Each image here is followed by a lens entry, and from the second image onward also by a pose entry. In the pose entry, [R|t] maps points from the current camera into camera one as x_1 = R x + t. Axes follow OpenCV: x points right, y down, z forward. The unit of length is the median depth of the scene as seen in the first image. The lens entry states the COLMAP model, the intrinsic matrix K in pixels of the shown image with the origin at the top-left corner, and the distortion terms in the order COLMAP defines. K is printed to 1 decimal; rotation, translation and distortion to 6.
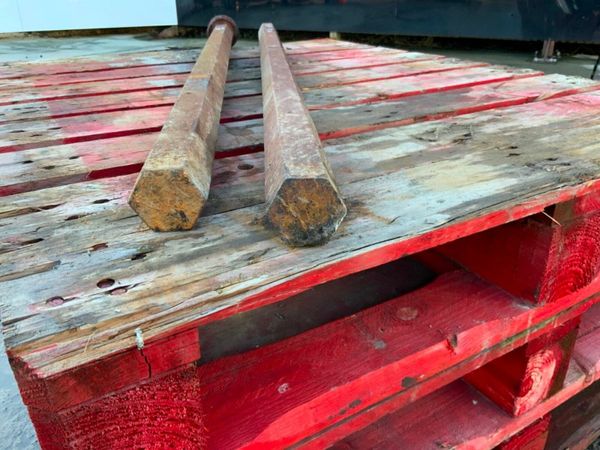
lens RADIAL K [[500.5, 0, 298.4], [0, 500.5, 226.9], [0, 0, 1]] dist [0.075143, -0.132510]
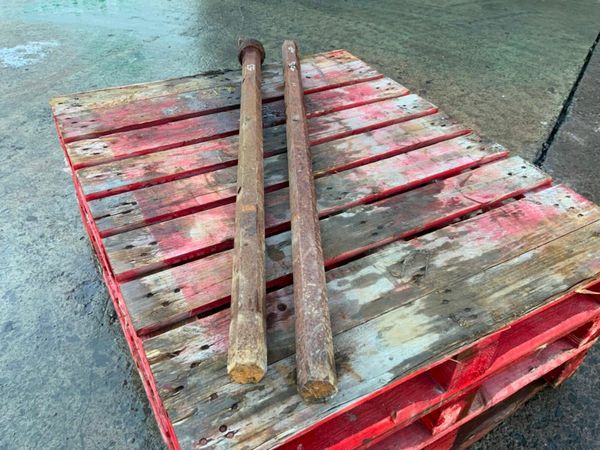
lens RADIAL K [[500.5, 0, 299.6], [0, 500.5, 224.8], [0, 0, 1]] dist [0.075143, -0.132510]
pose [[0.998570, 0.053309, 0.004098, -0.063500], [-0.052854, 0.972646, 0.226199, -0.717023], [0.008073, -0.226092, 0.974073, -0.523470]]
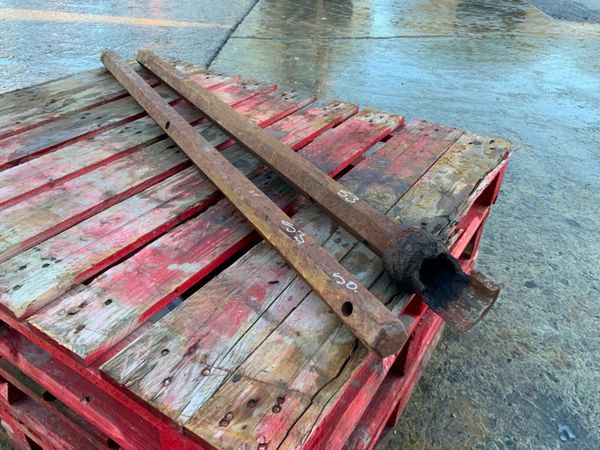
lens RADIAL K [[500.5, 0, 295.8], [0, 500.5, 220.6], [0, 0, 1]] dist [0.075143, -0.132510]
pose [[-0.894153, 0.214855, -0.392845, 0.380224], [-0.227978, 0.536667, 0.812413, -2.050720], [0.385378, 0.815982, -0.430880, 2.975154]]
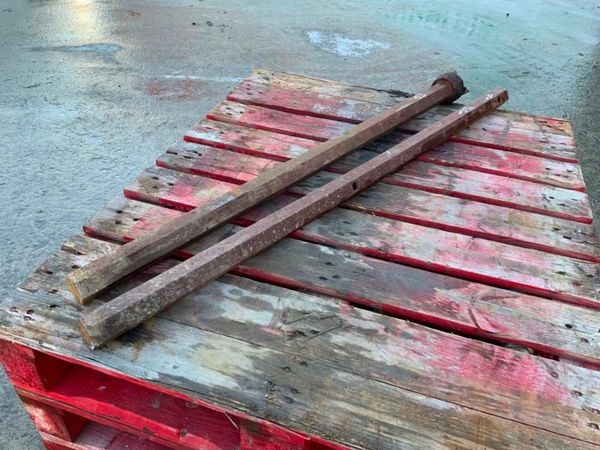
lens RADIAL K [[500.5, 0, 298.5], [0, 500.5, 219.8], [0, 0, 1]] dist [0.075143, -0.132510]
pose [[0.657482, 0.487685, -0.574352, 1.033338], [-0.373113, 0.872985, 0.314140, -0.943779], [0.654602, 0.007757, 0.755934, -0.038539]]
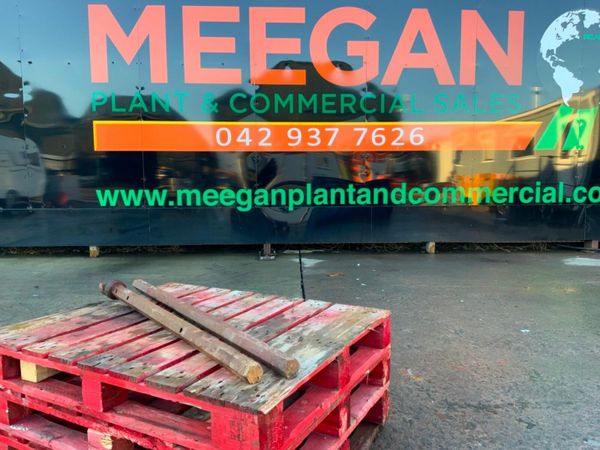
lens RADIAL K [[500.5, 0, 303.4], [0, 500.5, 224.3], [0, 0, 1]] dist [0.075143, -0.132510]
pose [[0.853902, -0.046686, 0.518335, -1.206492], [0.225782, 0.930592, -0.288134, 0.045849], [-0.468907, 0.363069, 0.805175, -1.675257]]
